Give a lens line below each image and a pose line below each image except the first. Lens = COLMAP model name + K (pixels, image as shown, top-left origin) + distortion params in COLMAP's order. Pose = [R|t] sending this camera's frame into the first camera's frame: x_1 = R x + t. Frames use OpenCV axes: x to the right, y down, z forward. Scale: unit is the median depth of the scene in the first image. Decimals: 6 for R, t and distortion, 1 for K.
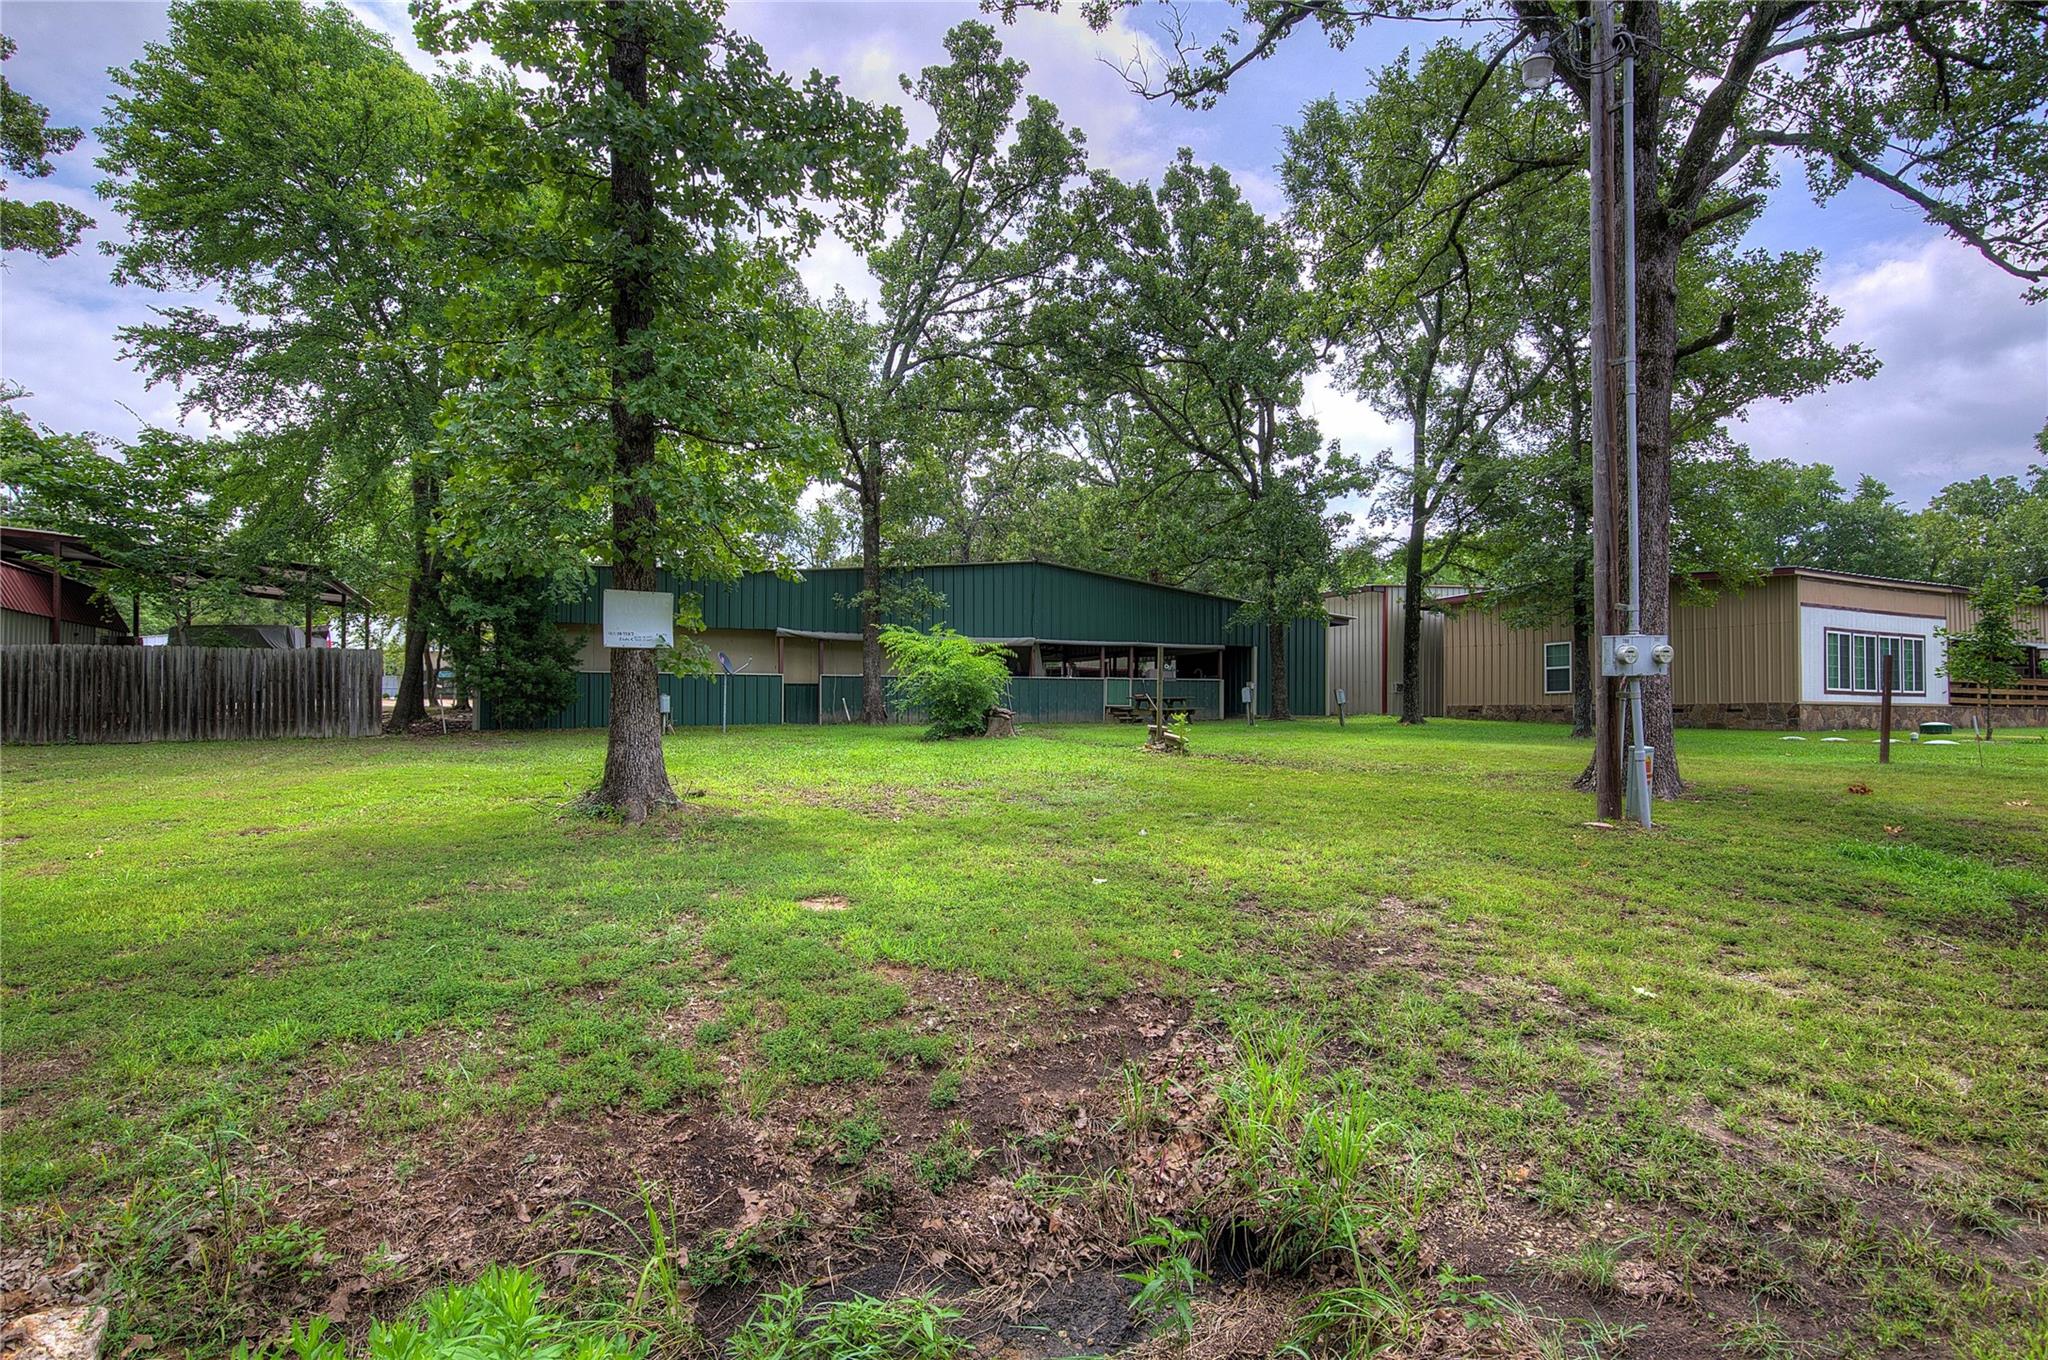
lens RADIAL K [[1084.1, 0, 1032.7], [0, 1084.1, 682.6], [0, 0, 1]] dist [0.019788, -0.002192]
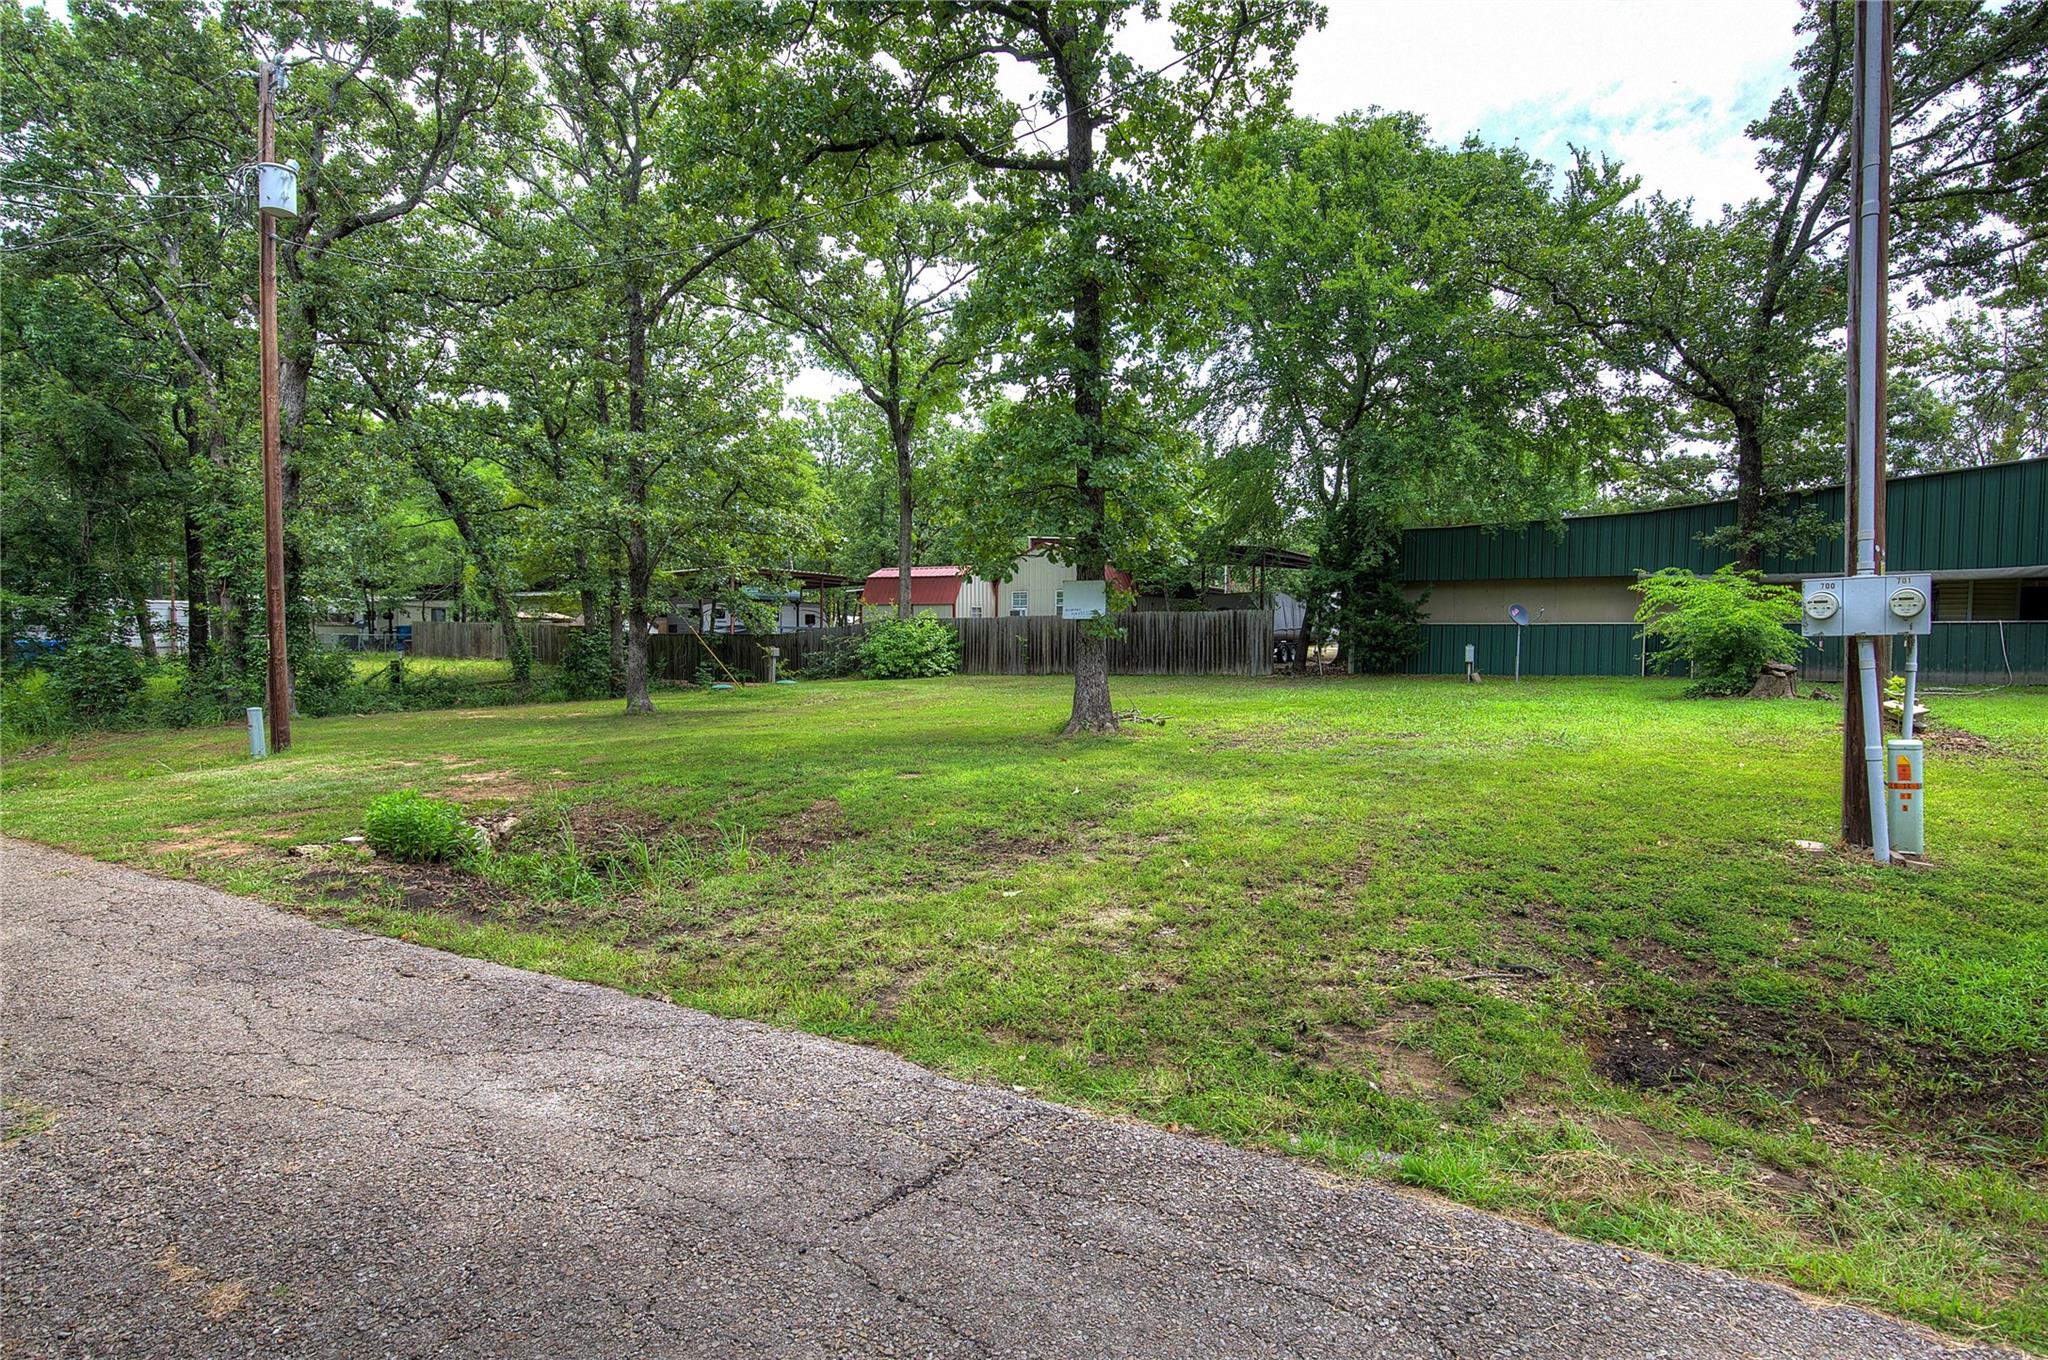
lens RADIAL K [[1084.1, 0, 1018.4], [0, 1084.1, 678.9], [0, 0, 1]] dist [0.019788, -0.002192]
pose [[0.506047, 0.031631, -0.861926, 0.307775], [0.011562, 0.998989, 0.043449, -0.005996], [0.862429, -0.031953, 0.505169, 0.056133]]
